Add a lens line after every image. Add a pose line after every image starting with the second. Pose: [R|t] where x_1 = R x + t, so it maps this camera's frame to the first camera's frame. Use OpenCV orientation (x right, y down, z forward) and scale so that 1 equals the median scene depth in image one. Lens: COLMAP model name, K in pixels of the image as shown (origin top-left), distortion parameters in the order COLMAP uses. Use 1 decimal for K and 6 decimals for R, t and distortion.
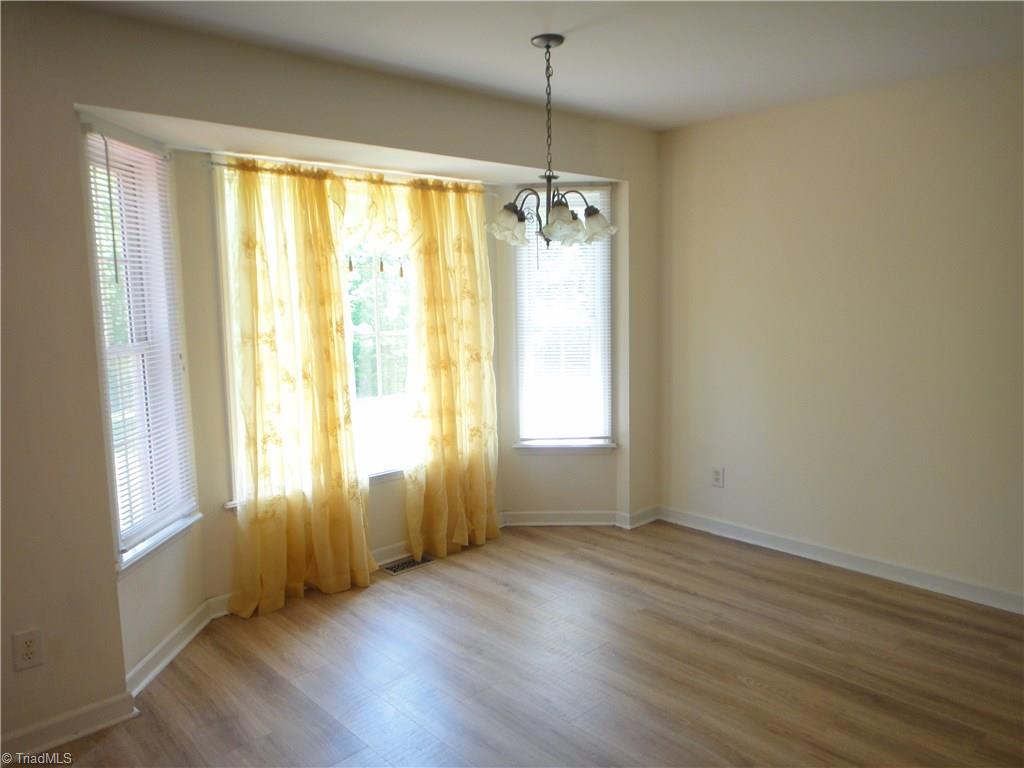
lens RADIAL K [[736.5, 0, 510.1], [0, 736.5, 378.3], [0, 0, 1]] dist [0.002080, -0.000487]
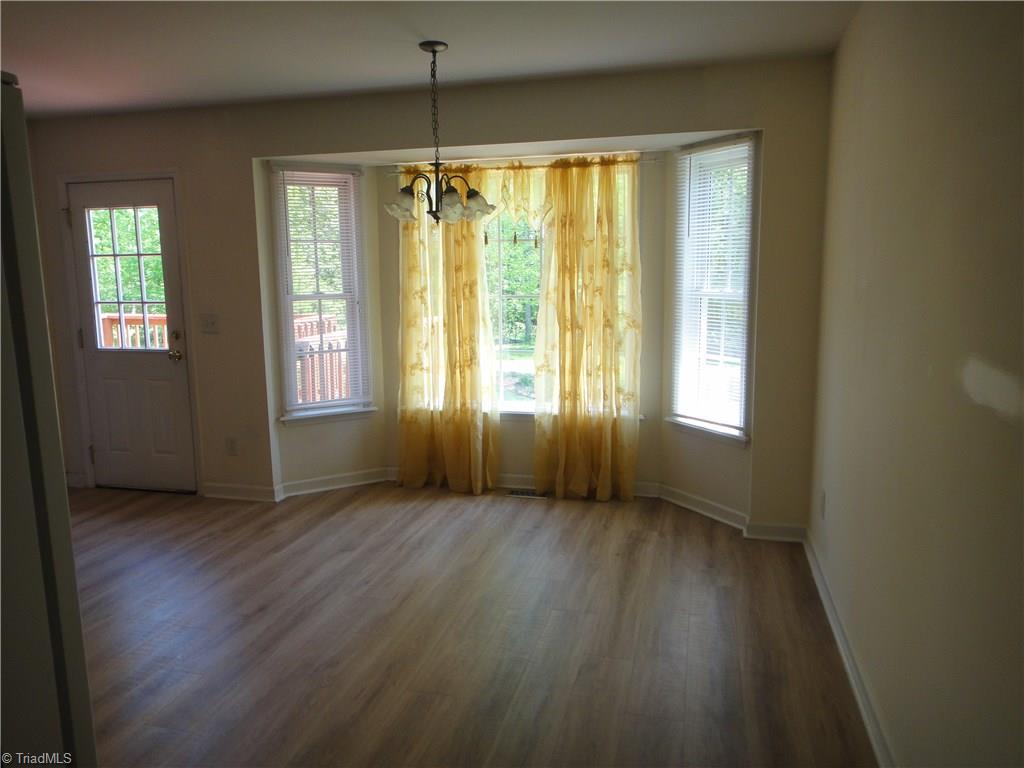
lens RADIAL K [[736.5, 0, 510.1], [0, 736.5, 378.3], [0, 0, 1]] dist [0.002080, -0.000487]
pose [[0.528692, 0.138274, -0.837475, 0.822122], [-0.096912, 0.990024, 0.102281, -0.048260], [0.843263, 0.027086, 0.536818, 0.346122]]
